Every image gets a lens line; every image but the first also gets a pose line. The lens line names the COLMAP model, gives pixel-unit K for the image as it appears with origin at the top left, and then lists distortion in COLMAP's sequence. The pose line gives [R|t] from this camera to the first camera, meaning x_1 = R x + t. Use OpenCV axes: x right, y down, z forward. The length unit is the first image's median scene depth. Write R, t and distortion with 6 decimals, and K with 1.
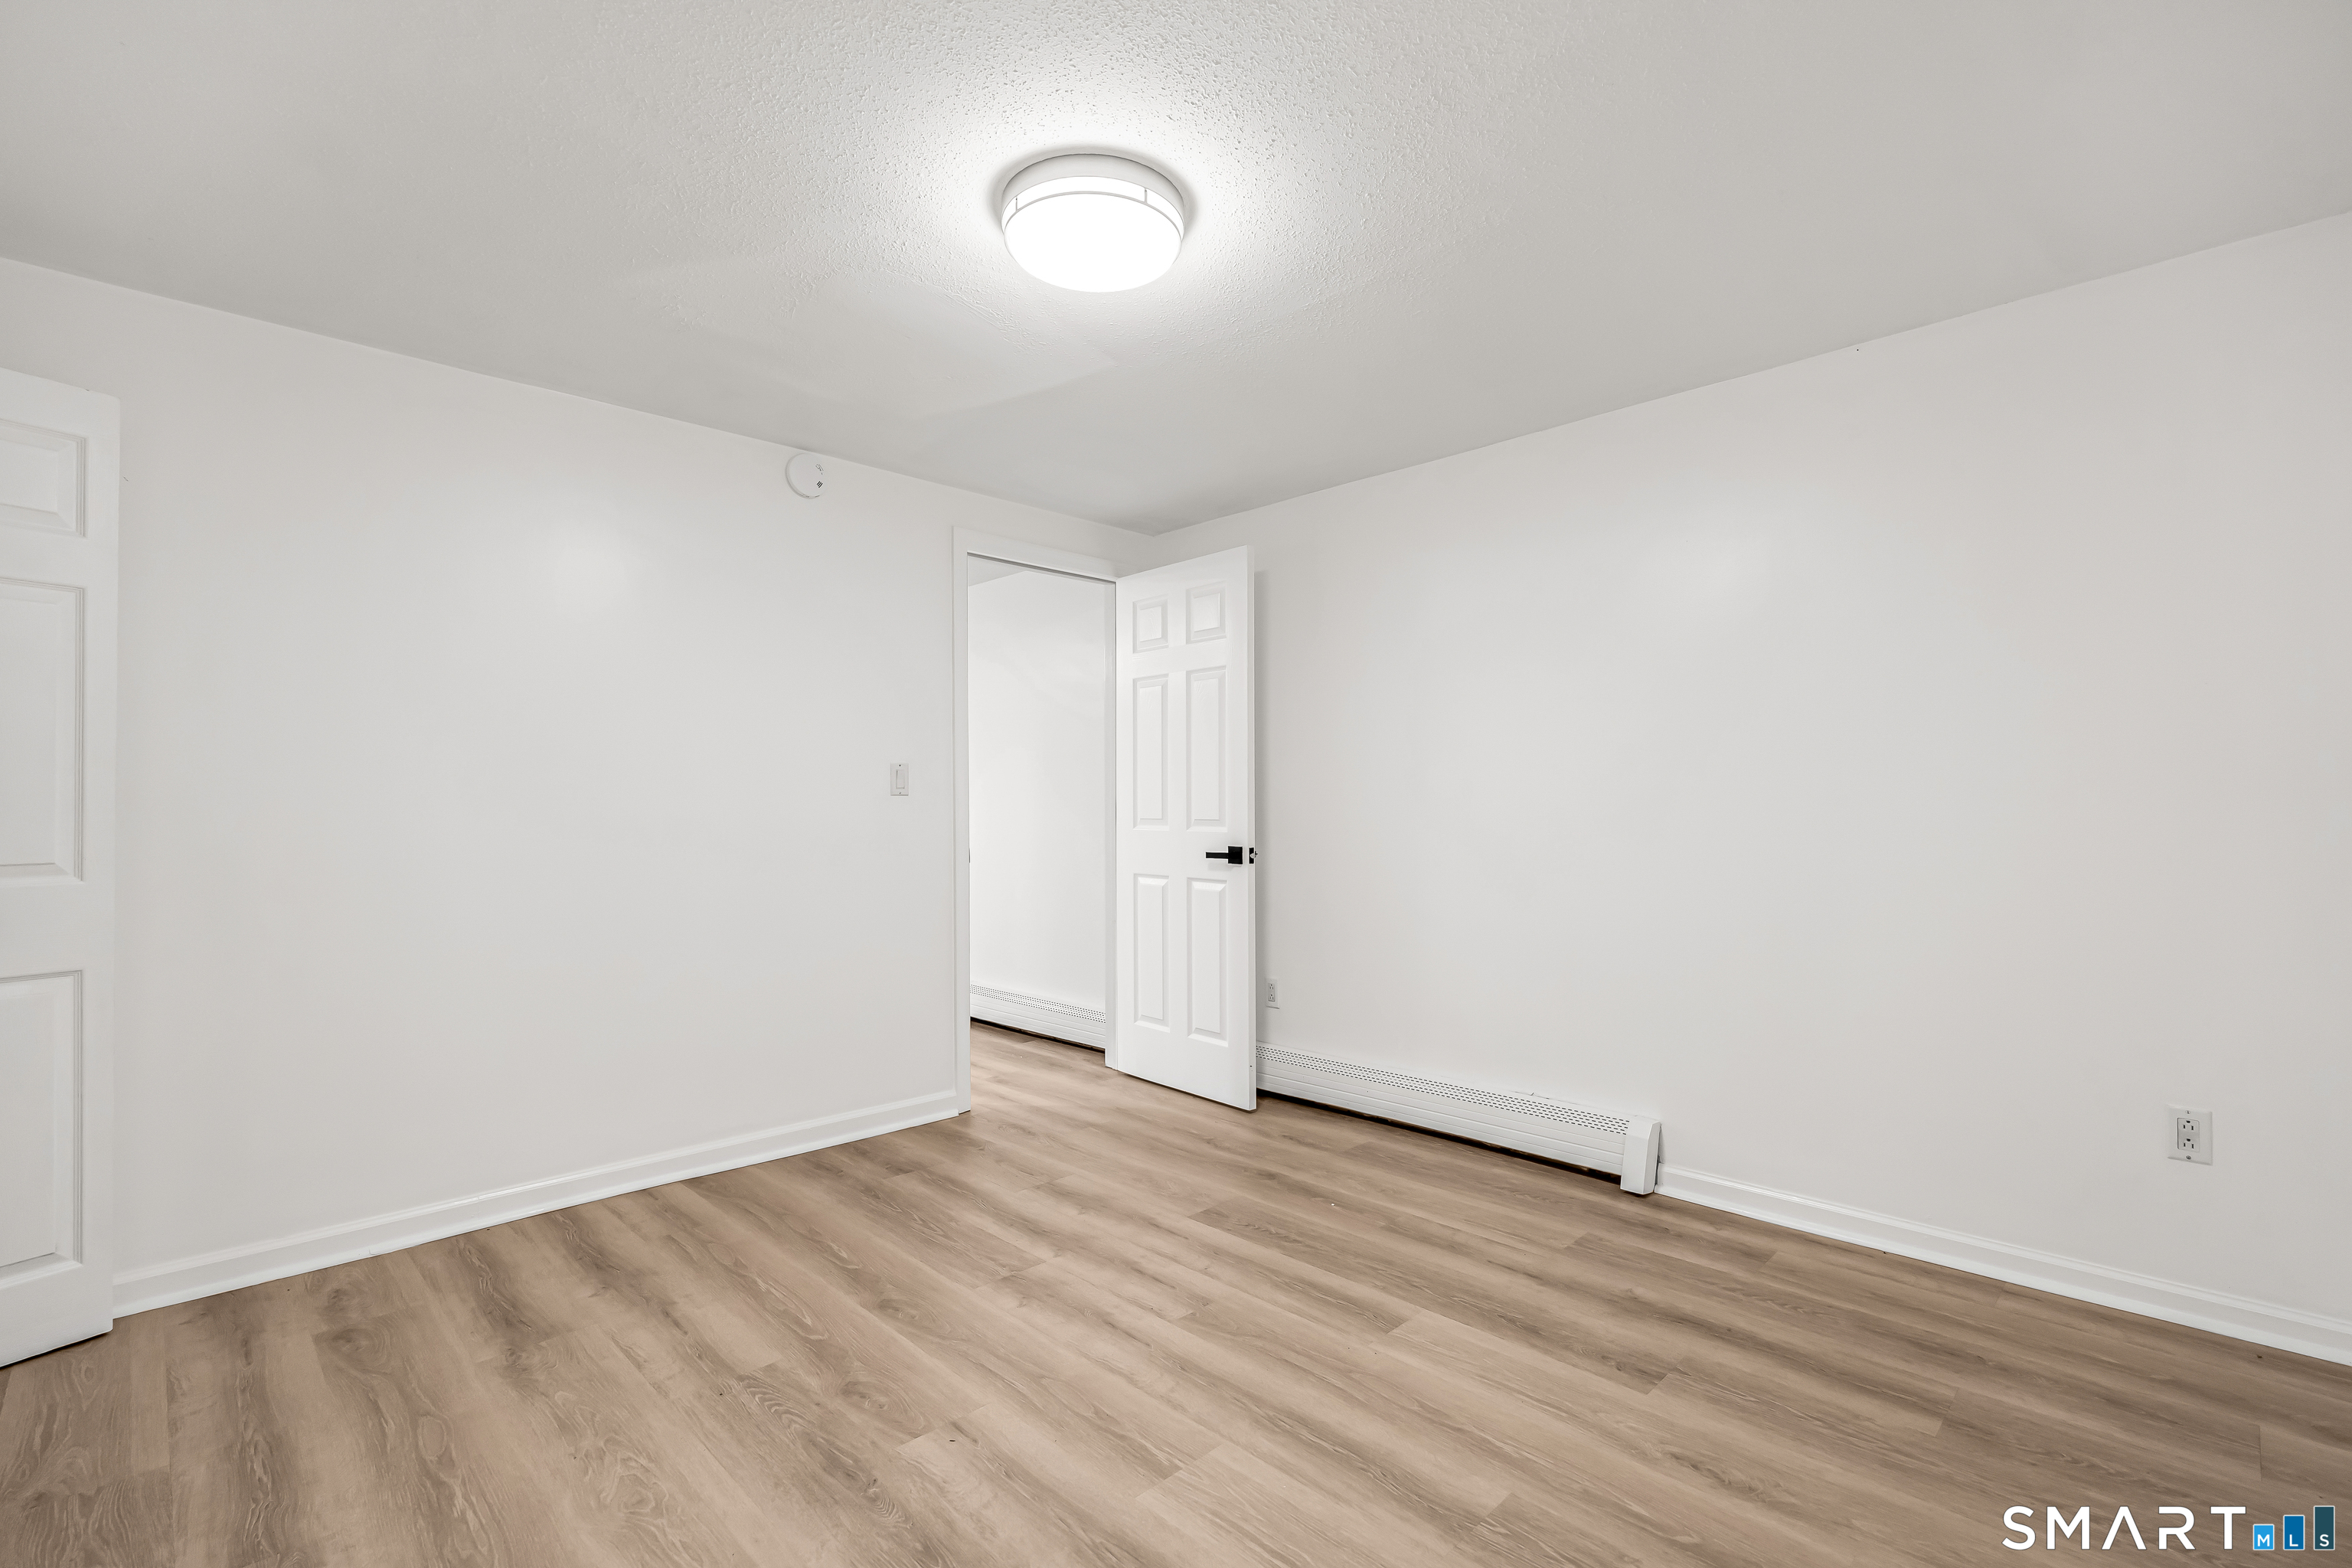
lens RADIAL K [[1051.0, 0, 1169.7], [0, 1051.0, 811.4], [0, 0, 1]] dist [-0.004737, 0.000070]
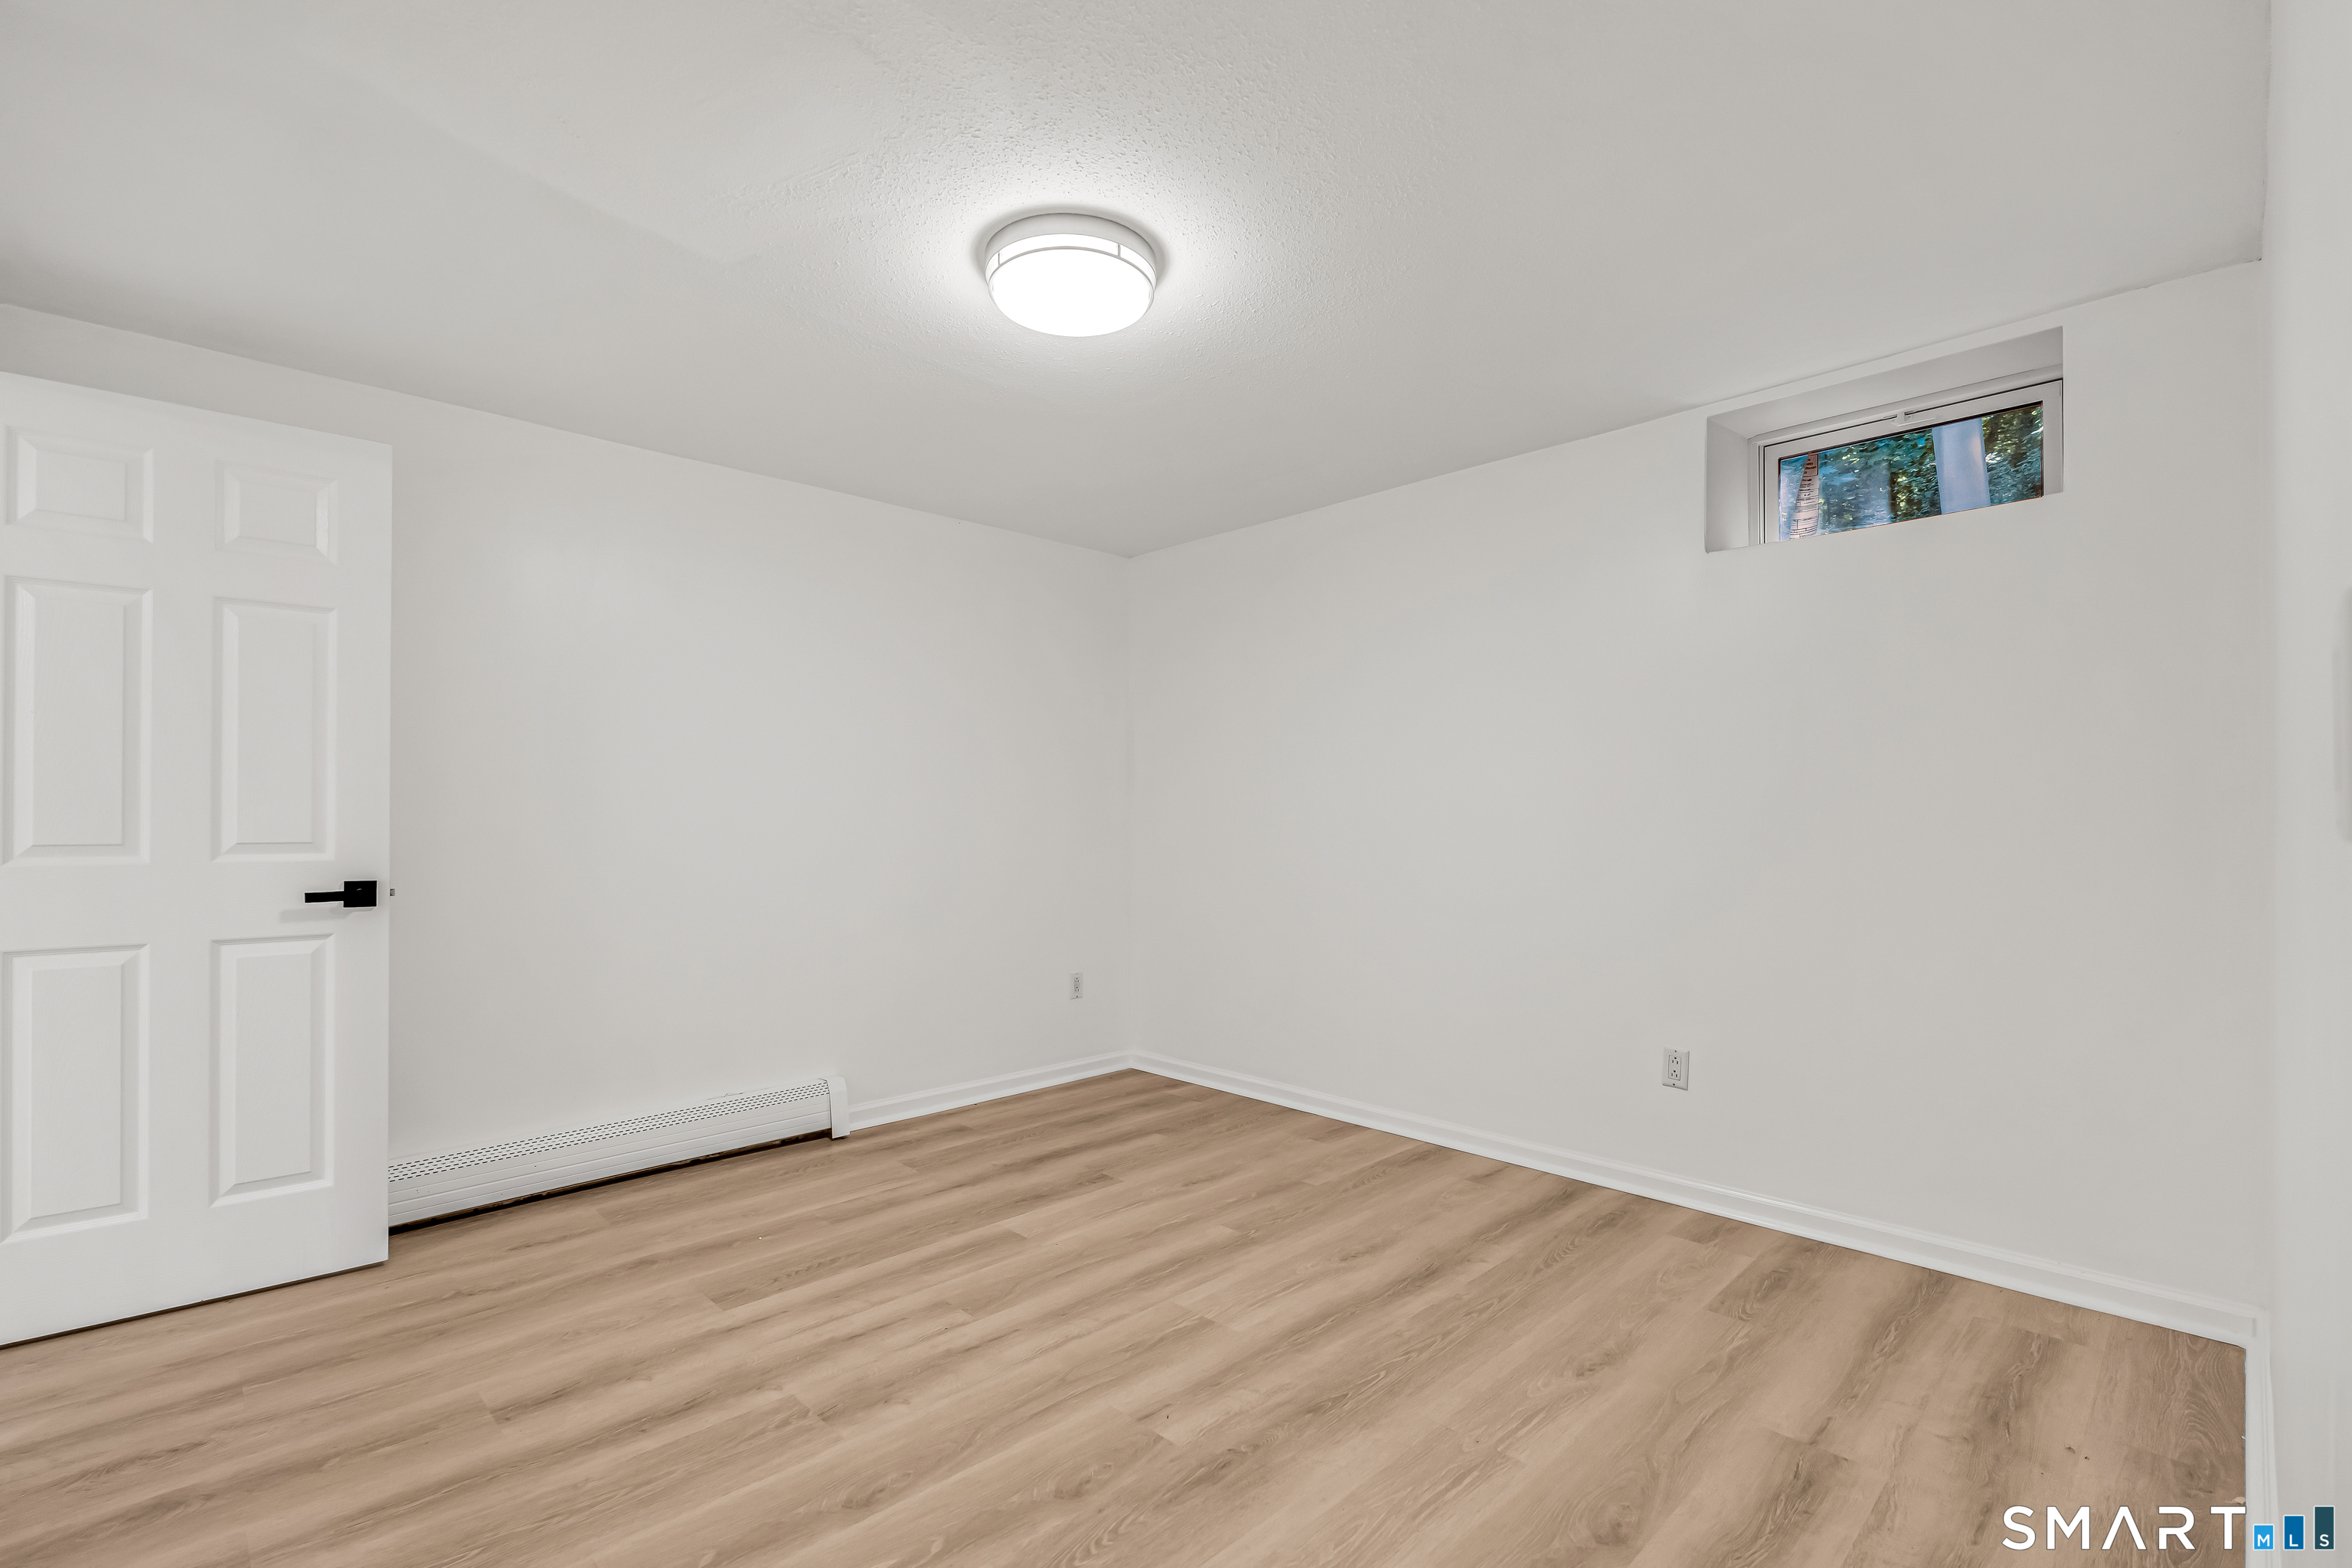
lens RADIAL K [[1051.0, 0, 1169.7], [0, 1051.0, 811.4], [0, 0, 1]] dist [-0.004737, 0.000070]
pose [[0.002886, 0.009805, 0.999948, -1.008083], [0.006055, 0.999933, -0.009822, -0.002653], [-0.999978, 0.006083, 0.002827, 0.782337]]
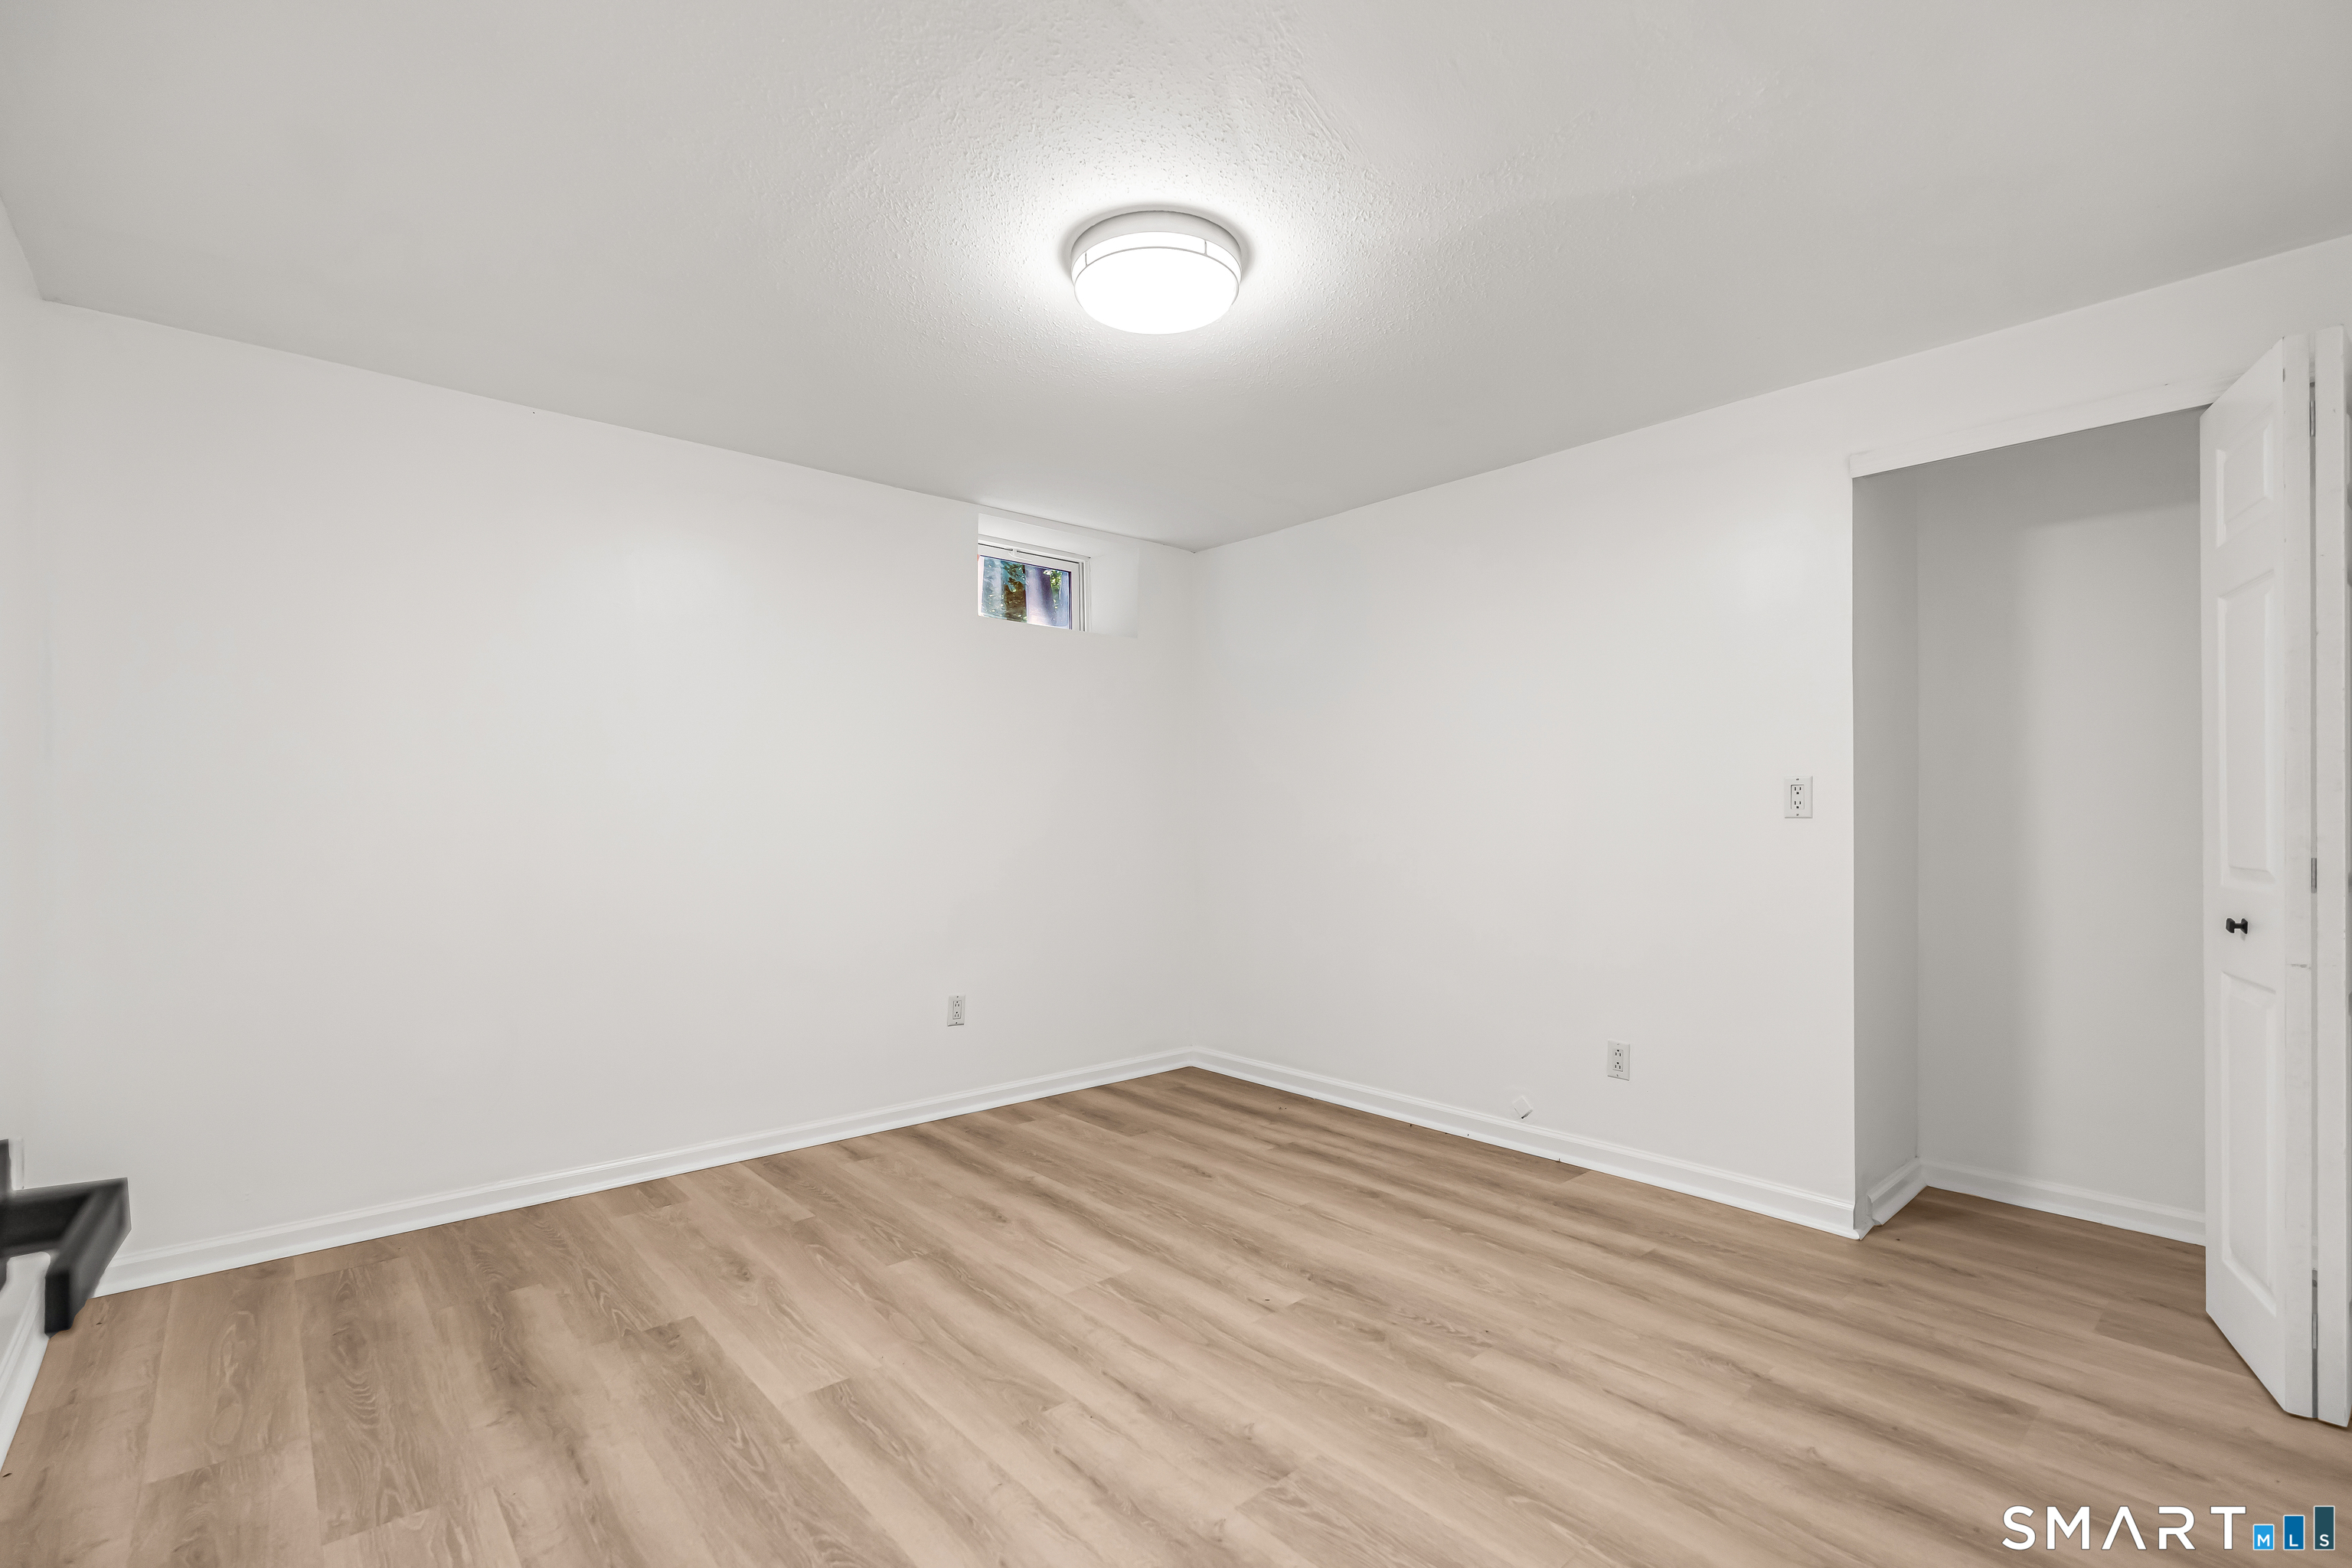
lens RADIAL K [[1051.0, 0, 1169.7], [0, 1051.0, 811.4], [0, 0, 1]] dist [-0.004737, 0.000070]
pose [[-0.998402, 0.005301, 0.056257, -0.128426], [0.005261, 0.999986, -0.000845, -0.007268], [-0.056260, -0.000548, -0.998416, 1.827373]]
